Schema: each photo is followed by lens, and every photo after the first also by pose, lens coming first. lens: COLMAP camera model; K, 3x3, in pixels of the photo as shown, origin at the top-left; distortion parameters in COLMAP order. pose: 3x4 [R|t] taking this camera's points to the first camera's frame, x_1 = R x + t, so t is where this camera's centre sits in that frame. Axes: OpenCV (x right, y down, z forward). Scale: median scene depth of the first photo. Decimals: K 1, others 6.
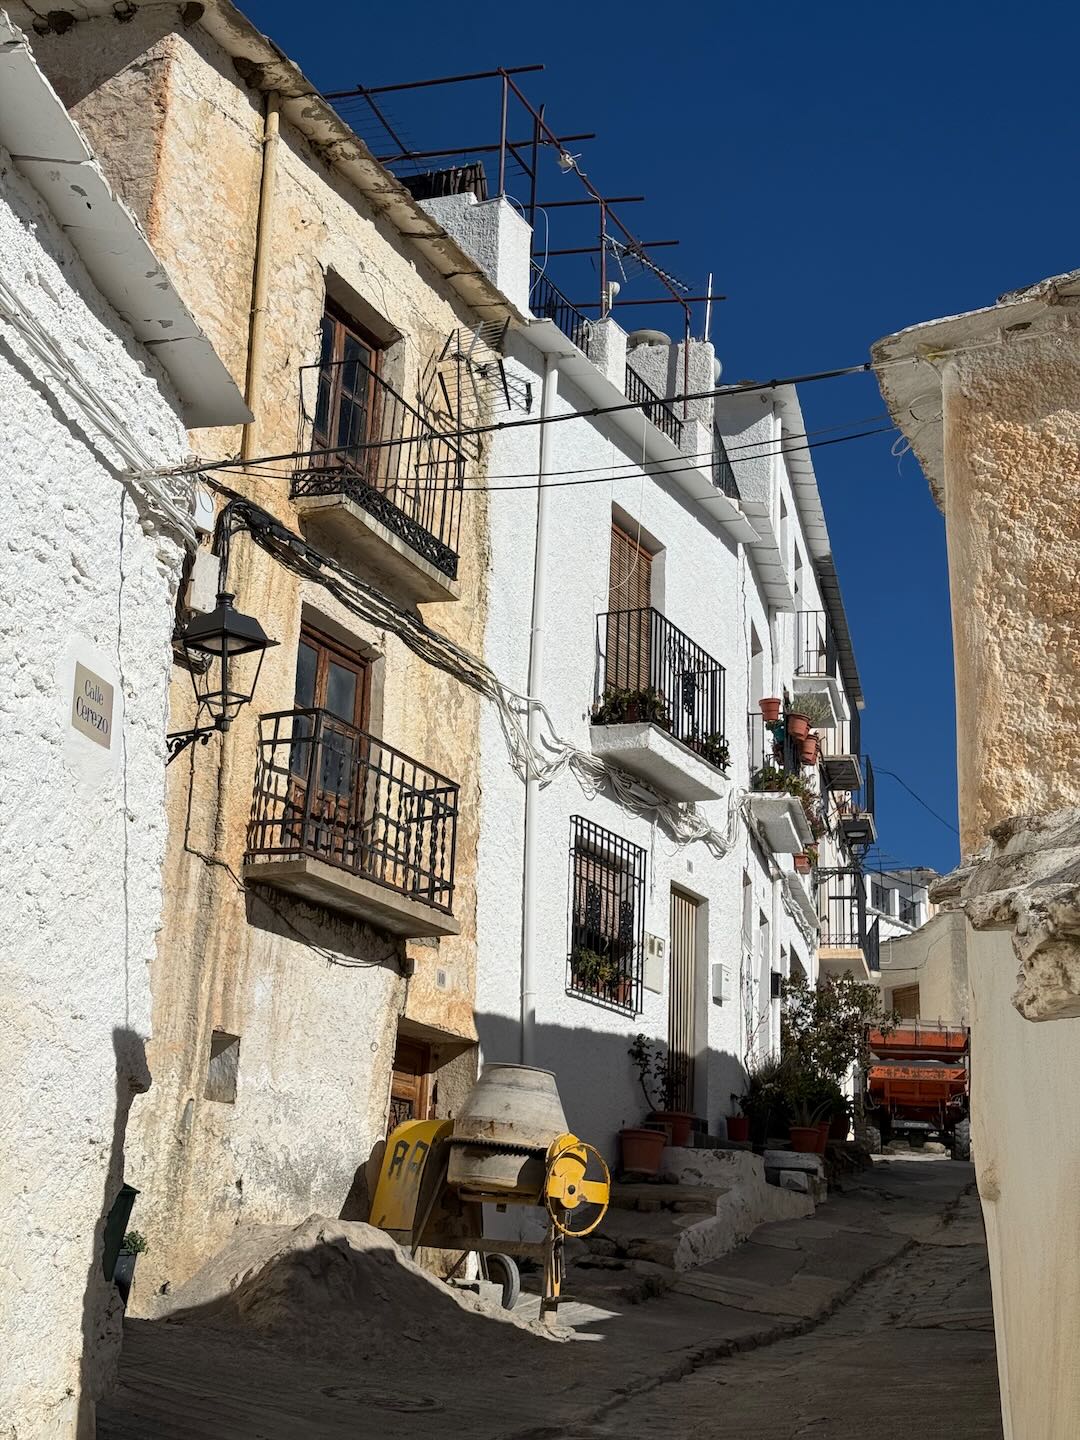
lens RADIAL K [[2014.0, 0, 540.0], [0, 2014.0, 720.0], [0, 0, 1]] dist [0.191209, -0.220107]
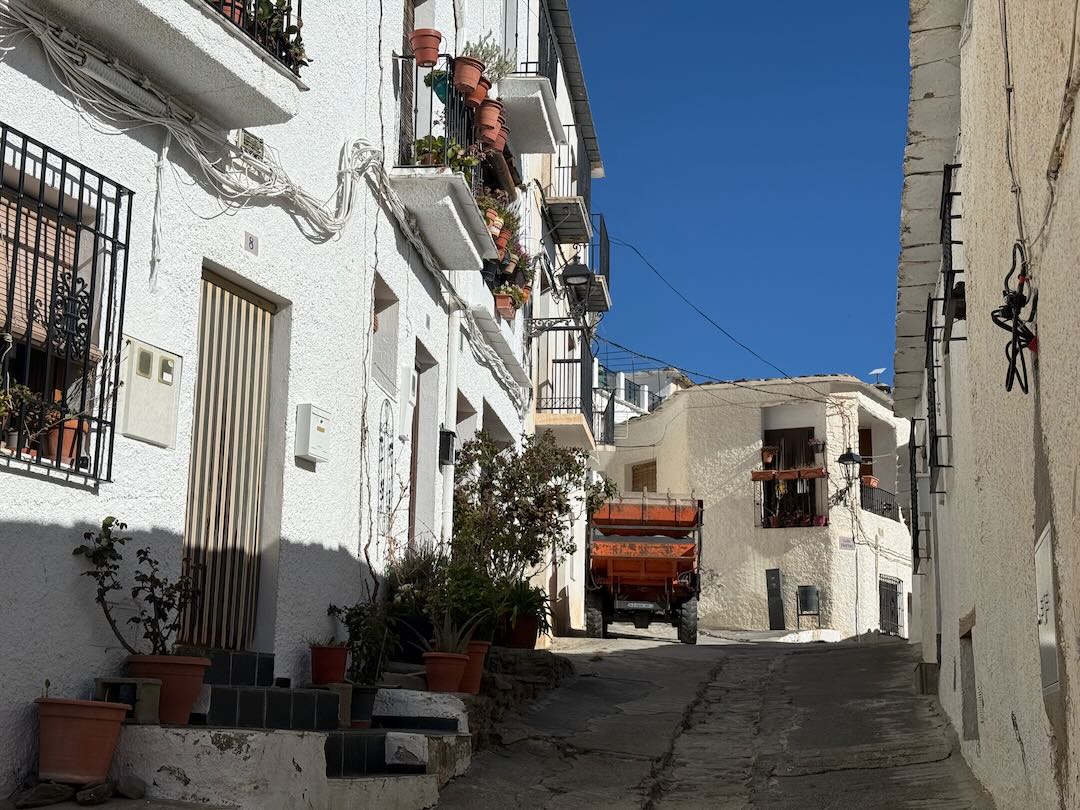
lens RADIAL K [[1510.5, 0, 540.0], [0, 1510.5, 405.0], [0, 0, 1]] dist [0.191209, -0.220107]
pose [[0.995290, 0.001057, 0.096934, 0.103017], [-0.009345, 0.996330, 0.085079, 0.071920], [-0.096489, -0.085585, 0.991648, 0.472884]]
